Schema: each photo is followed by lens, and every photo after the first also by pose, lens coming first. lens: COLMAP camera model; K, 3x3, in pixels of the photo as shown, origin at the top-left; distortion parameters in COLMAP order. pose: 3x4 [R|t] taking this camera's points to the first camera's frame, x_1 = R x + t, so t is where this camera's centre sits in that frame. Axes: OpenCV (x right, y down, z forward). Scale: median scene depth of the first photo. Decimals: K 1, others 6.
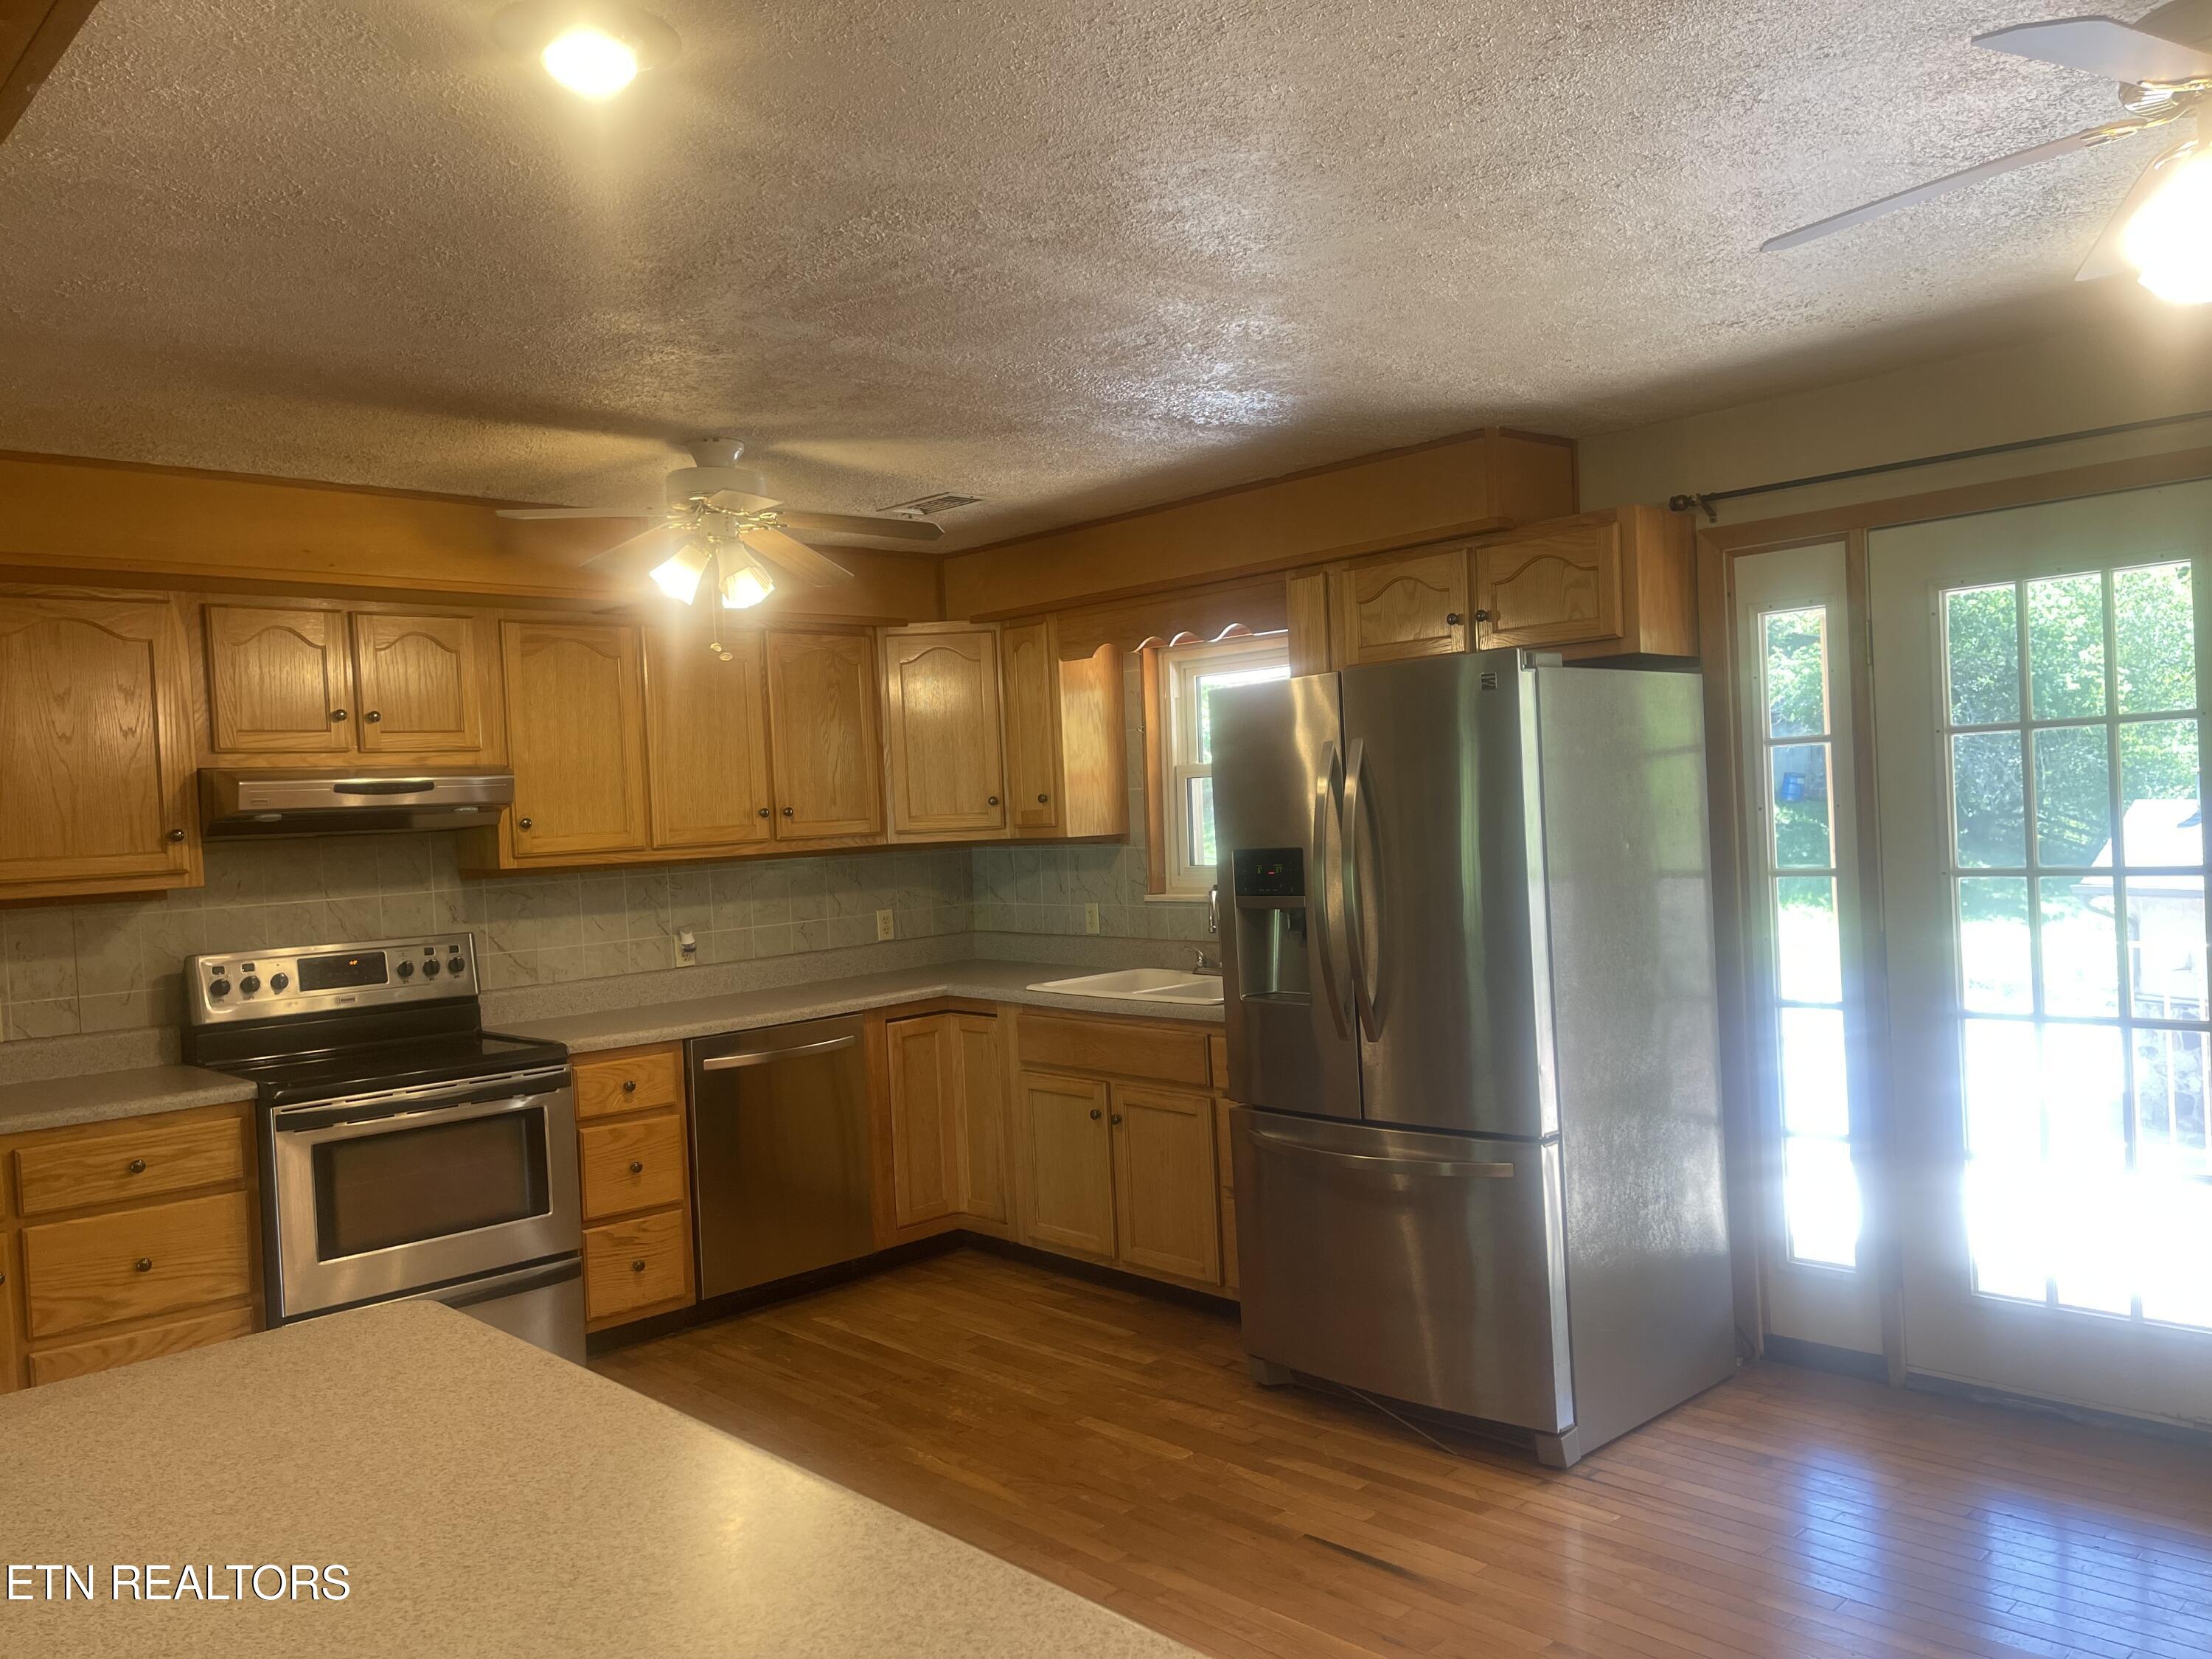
lens RADIAL K [[1660.7, 0, 1129.0], [0, 1660.7, 826.1], [0, 0, 1]] dist [0.081699, -0.102091]
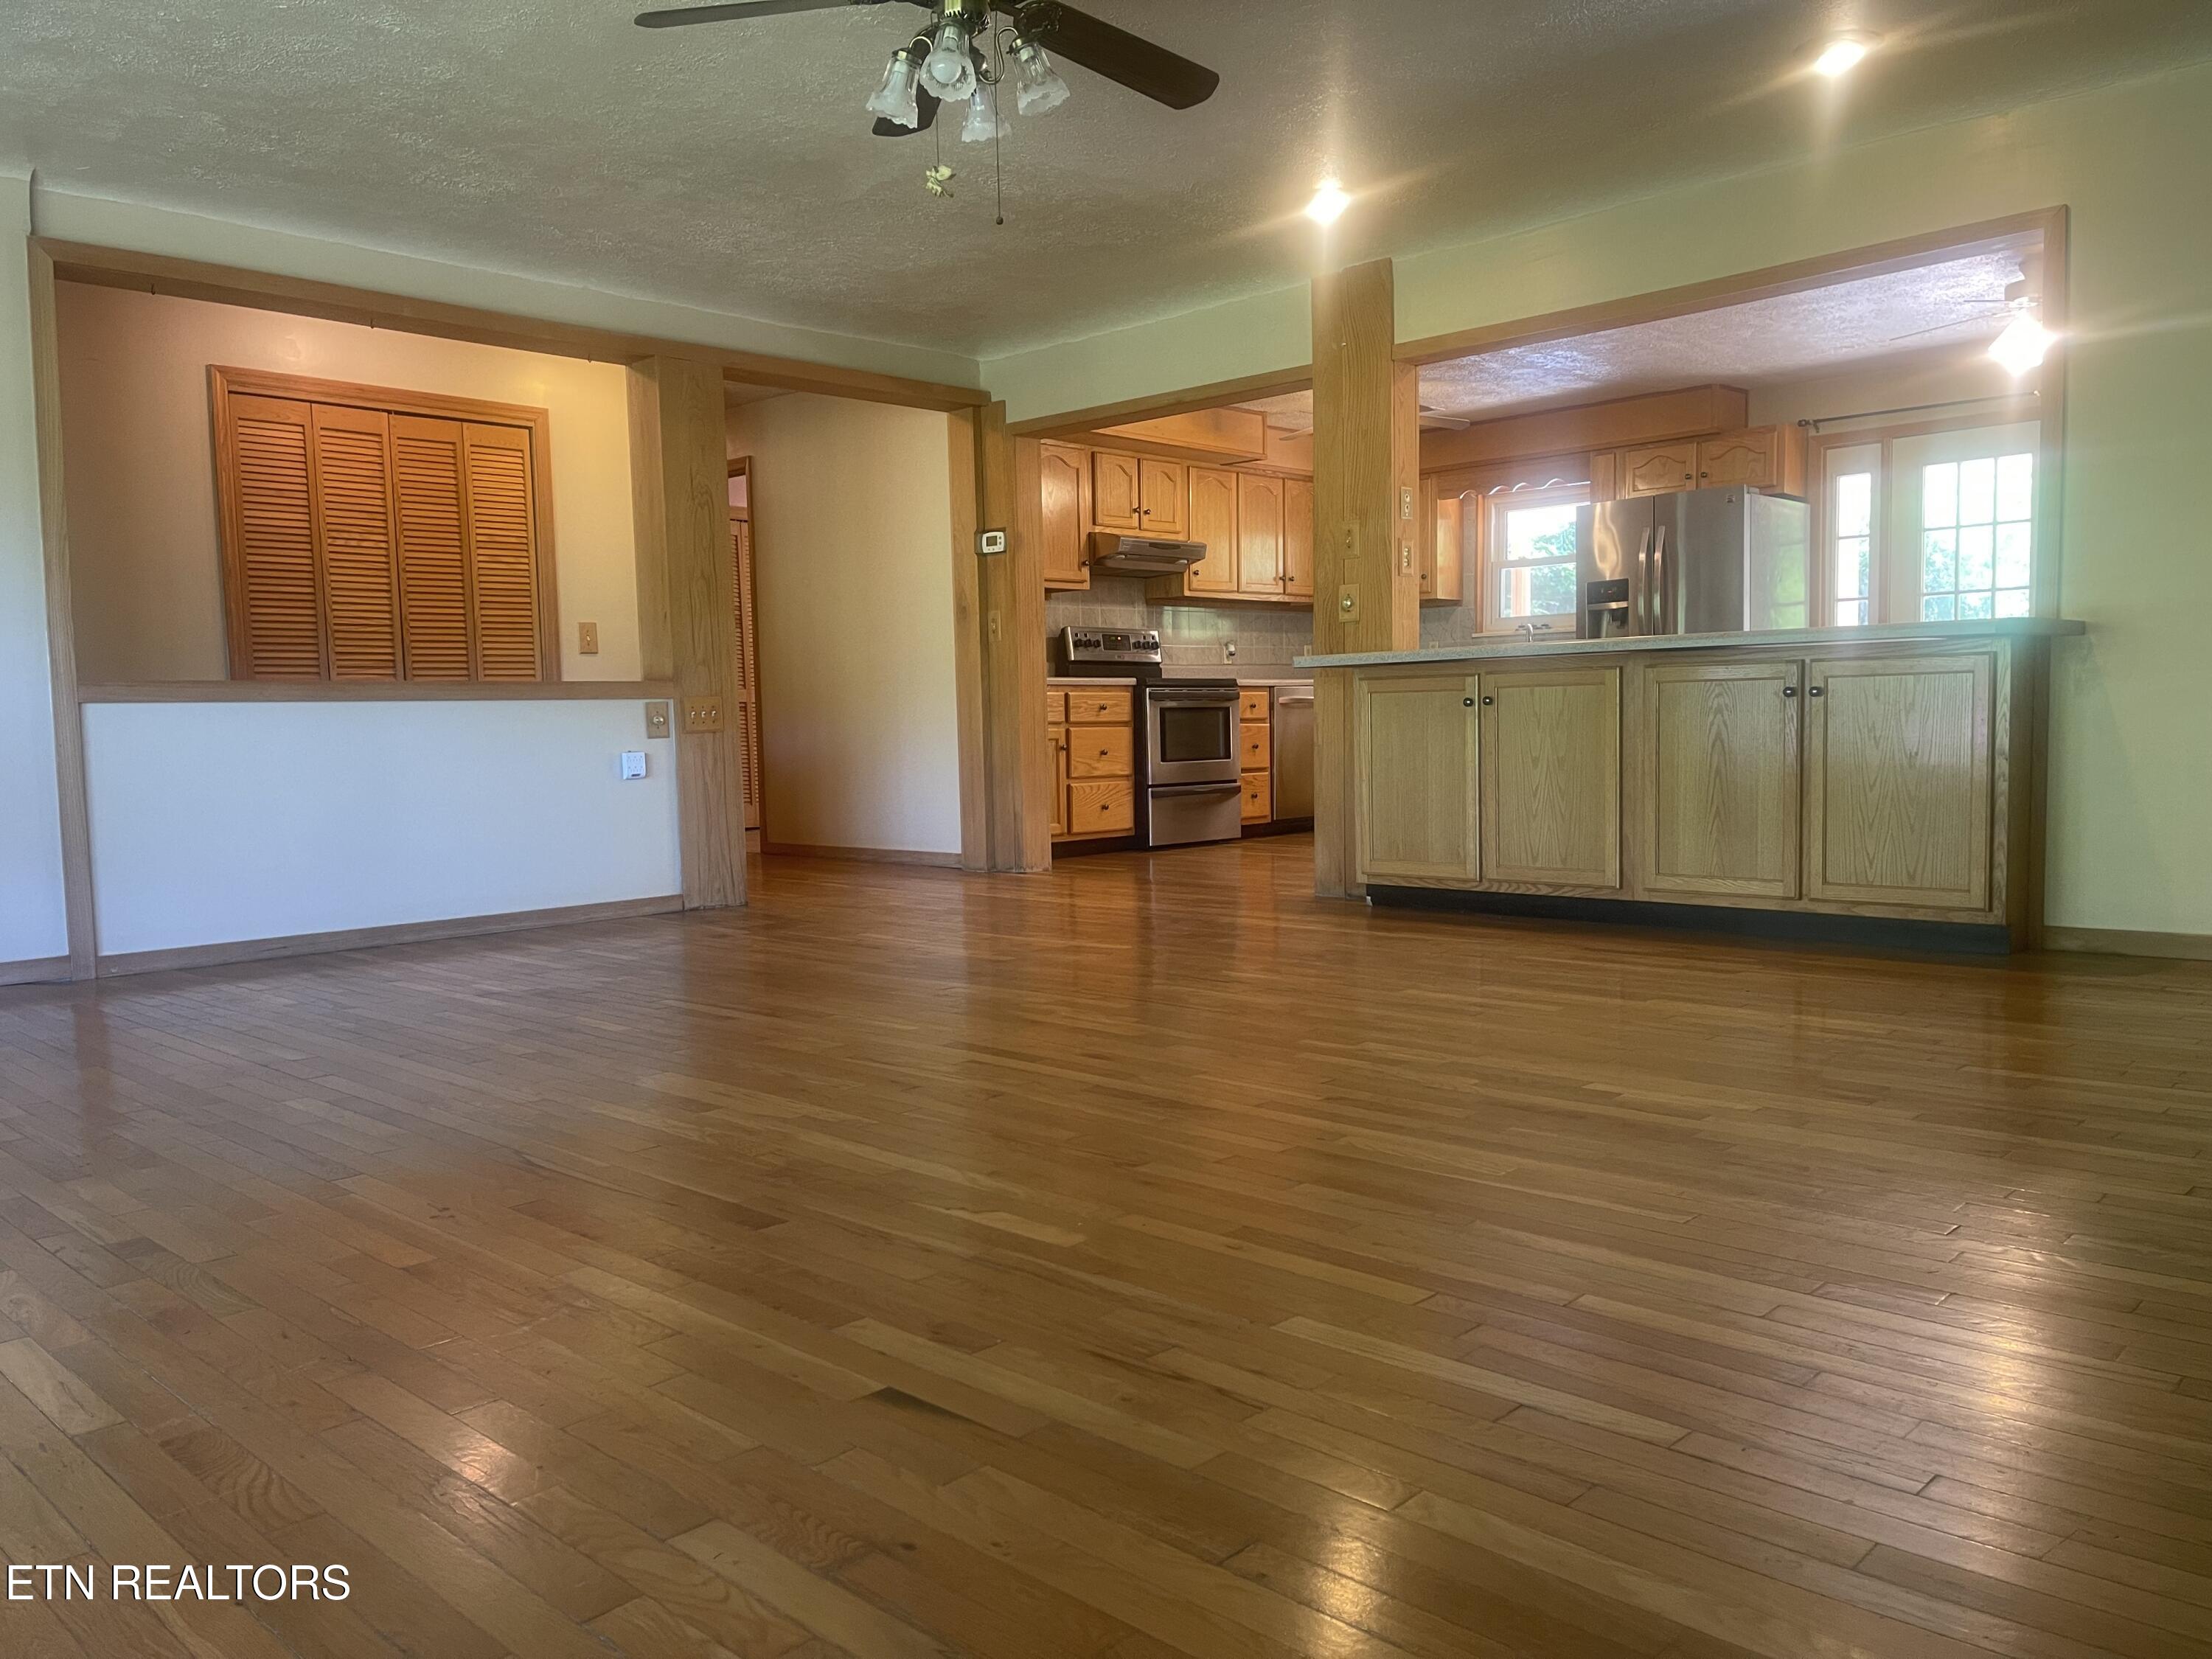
lens RADIAL K [[1665.2, 0, 1117.8], [0, 1665.2, 825.5], [0, 0, 1]] dist [0.076291, -0.105676]
pose [[0.998446, 0.023734, 0.050420, -0.596976], [-0.026230, 0.998434, 0.049419, 0.219295], [-0.049169, -0.050665, 0.997505, -1.045188]]
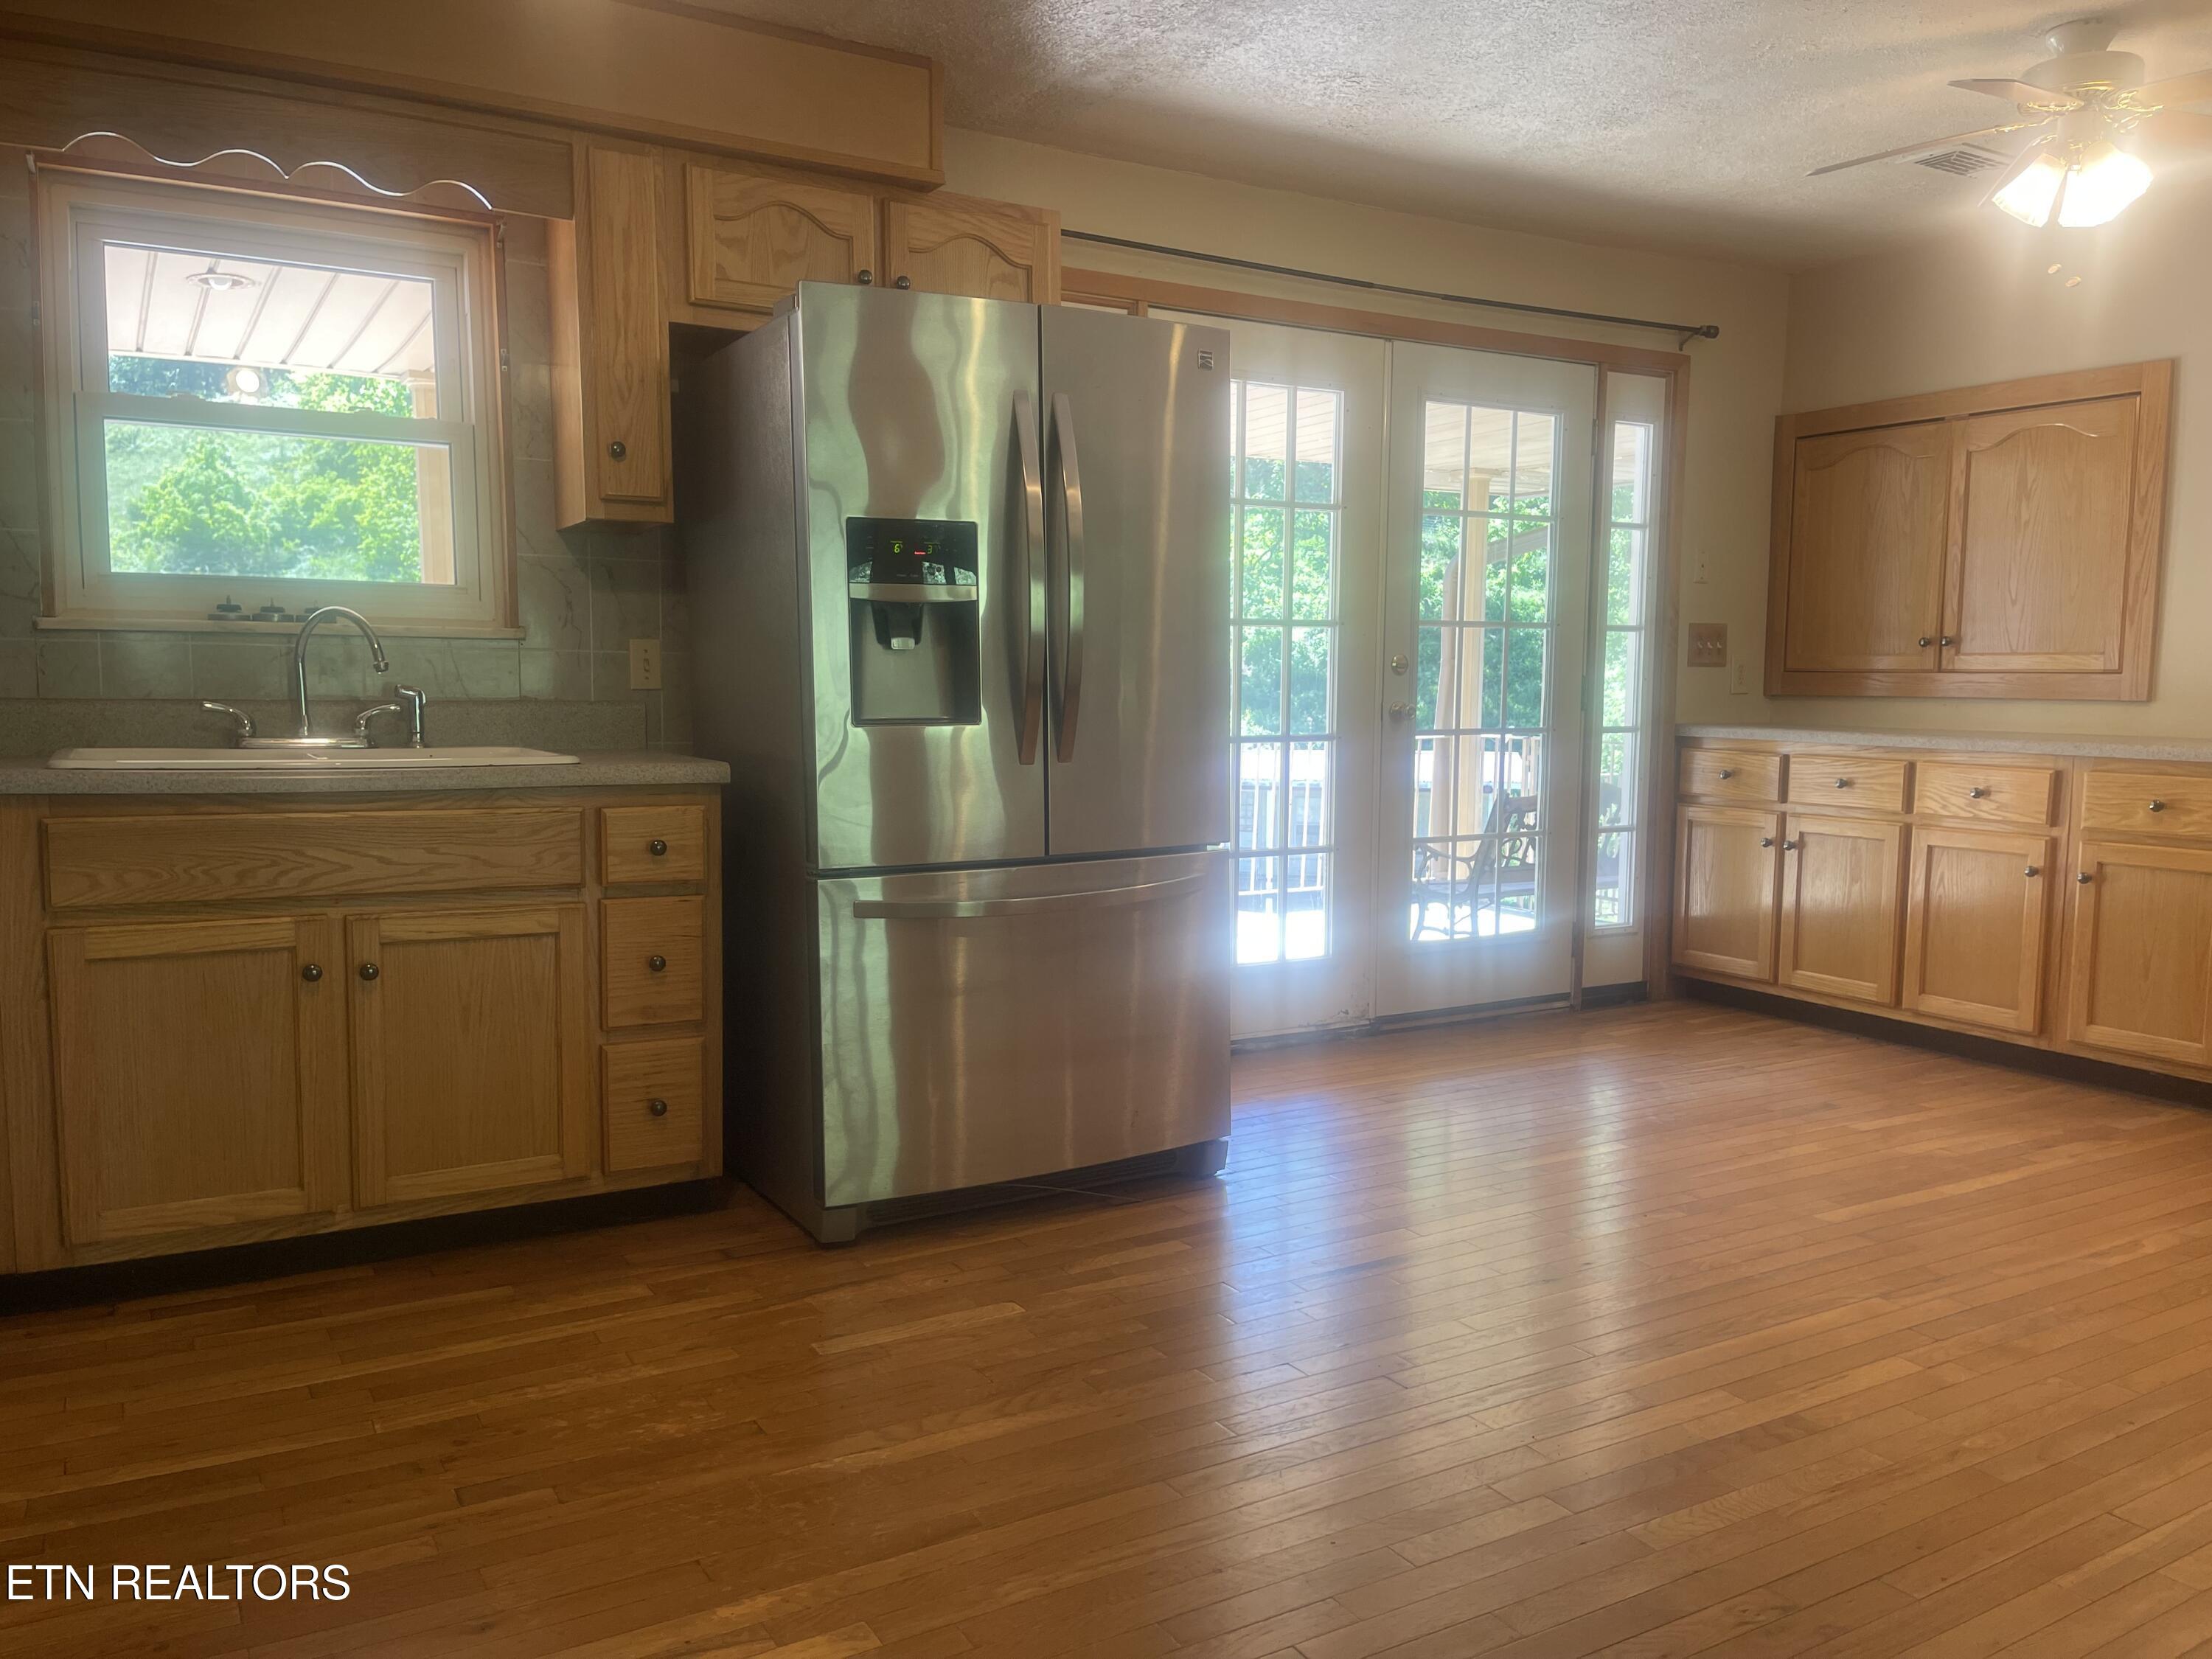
lens RADIAL K [[1665.2, 0, 1117.8], [0, 1665.2, 825.5], [0, 0, 1]] dist [0.076291, -0.105676]
pose [[0.235279, -0.032942, 0.971369, -0.585492], [-0.002757, 0.999399, 0.034560, 0.115952], [-0.971924, -0.010810, 0.235047, 0.676135]]
